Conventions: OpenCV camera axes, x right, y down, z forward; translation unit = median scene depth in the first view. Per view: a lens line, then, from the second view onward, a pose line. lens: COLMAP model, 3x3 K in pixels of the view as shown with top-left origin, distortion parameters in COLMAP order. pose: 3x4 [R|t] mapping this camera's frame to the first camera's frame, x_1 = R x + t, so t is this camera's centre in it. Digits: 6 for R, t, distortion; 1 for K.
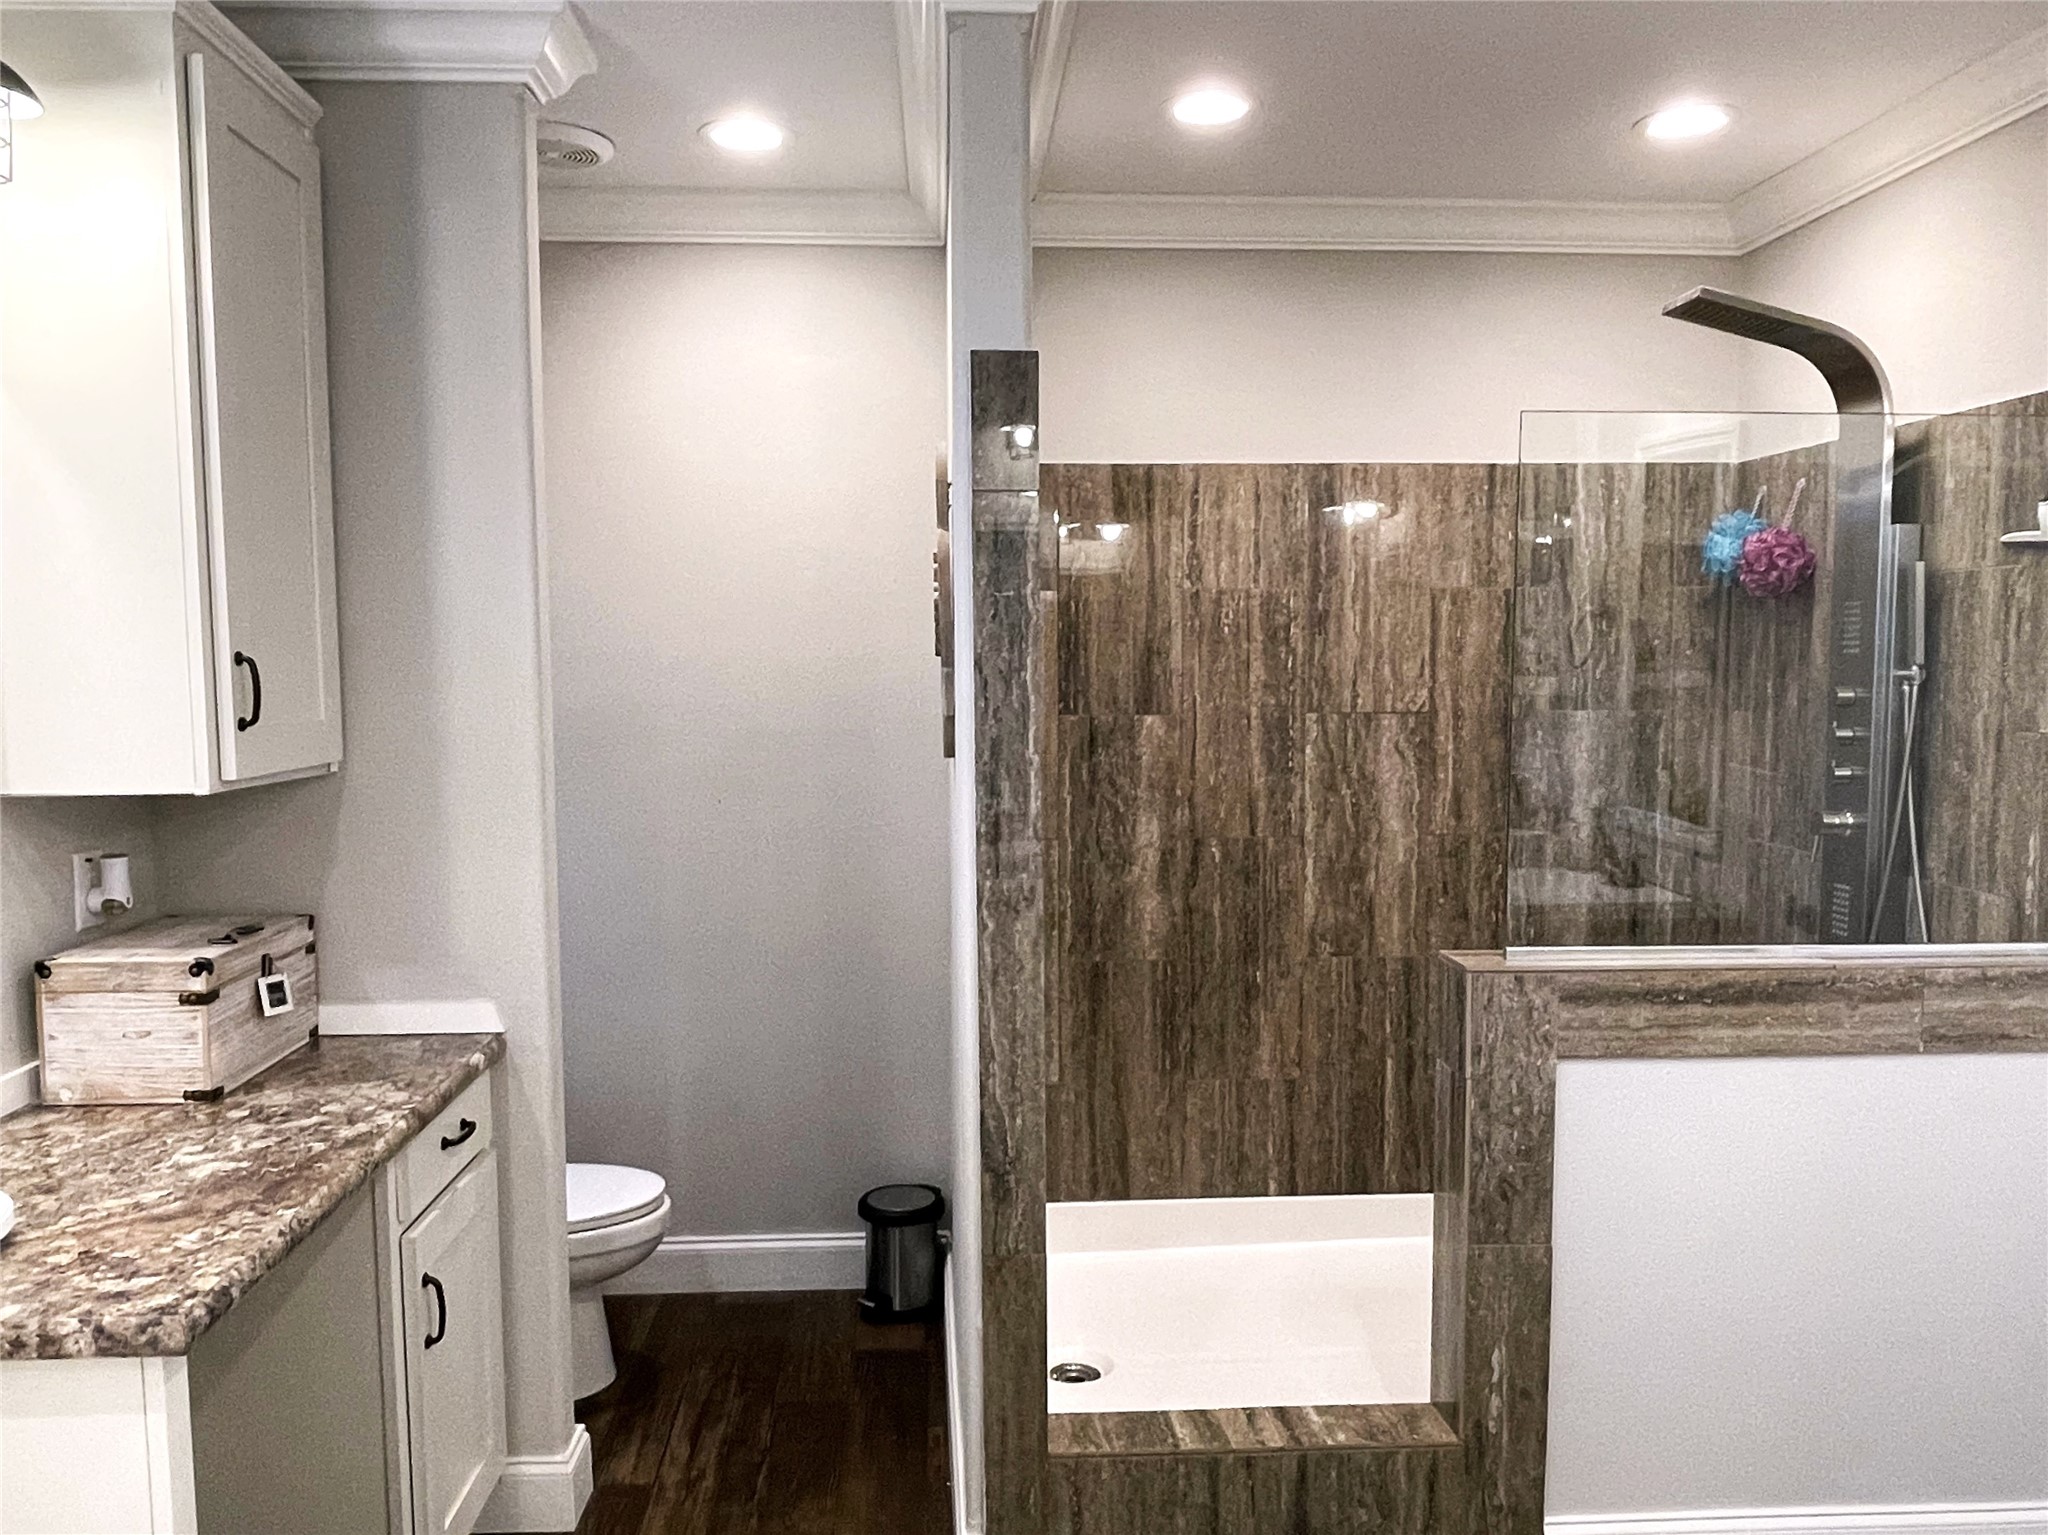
lens RADIAL K [[1521.9, 0, 1023.3], [0, 1521.9, 774.7], [0, 0, 1]] dist [0.034635, -0.057800]
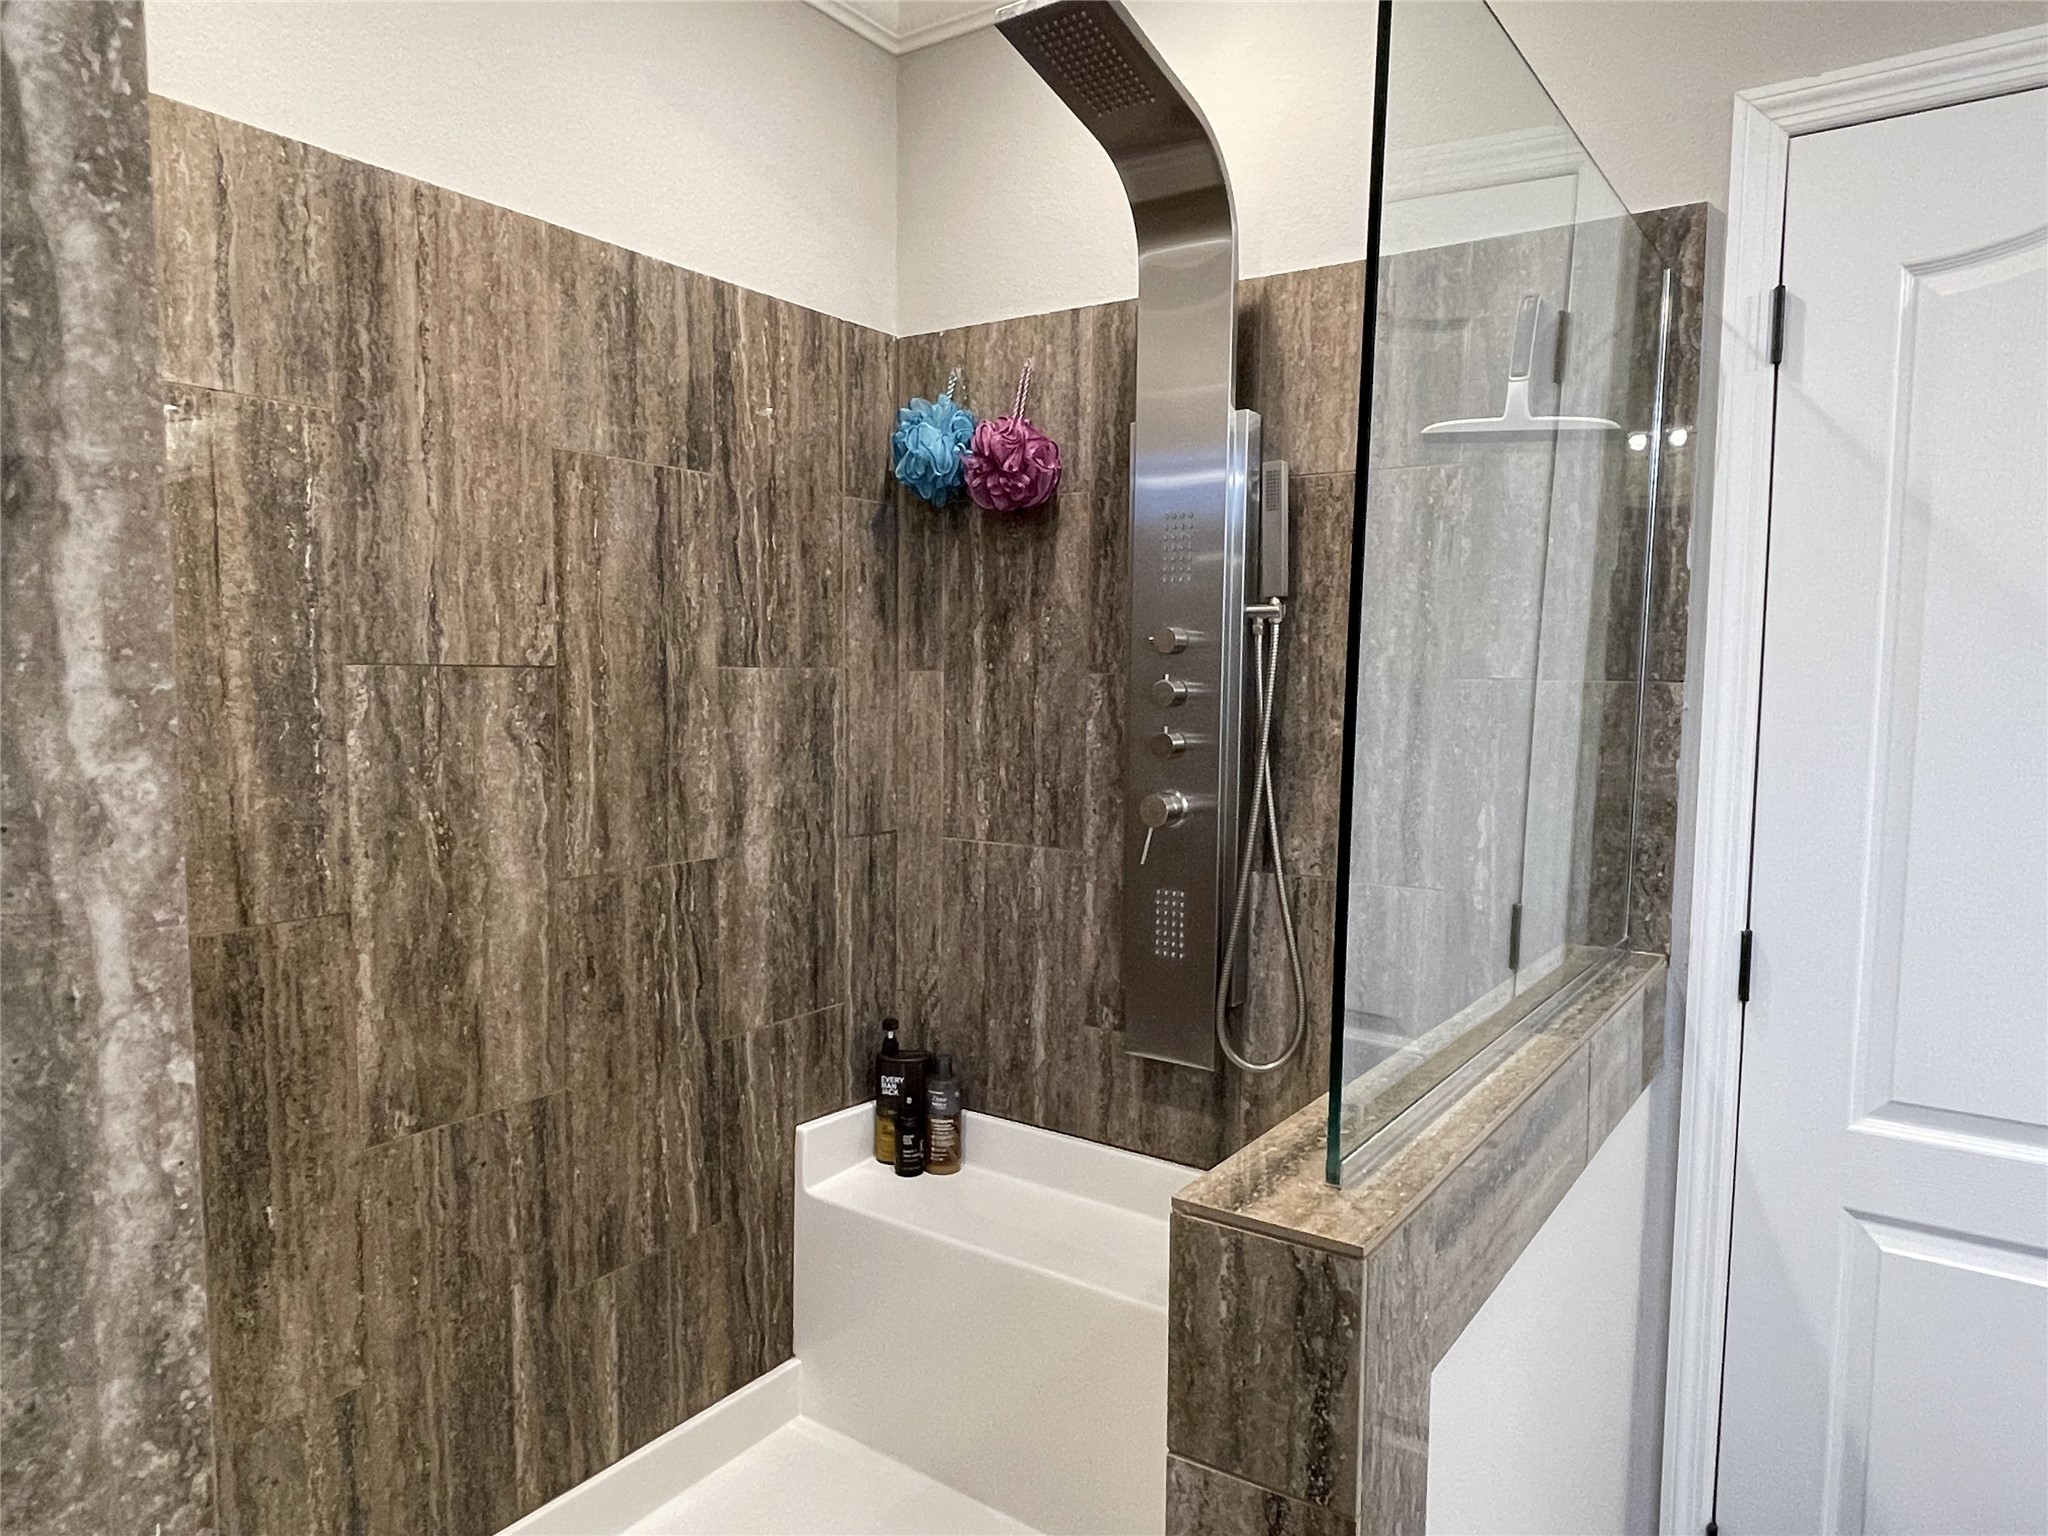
lens RADIAL K [[1328.4, 0, 1009.3], [0, 1328.4, 780.7], [0, 0, 1]] dist [0.003022, -0.014122]
pose [[0.619403, -0.055567, 0.783104, -0.020743], [0.047222, 0.998323, 0.033488, -0.006932], [-0.783651, 0.016237, 0.620989, 0.559657]]
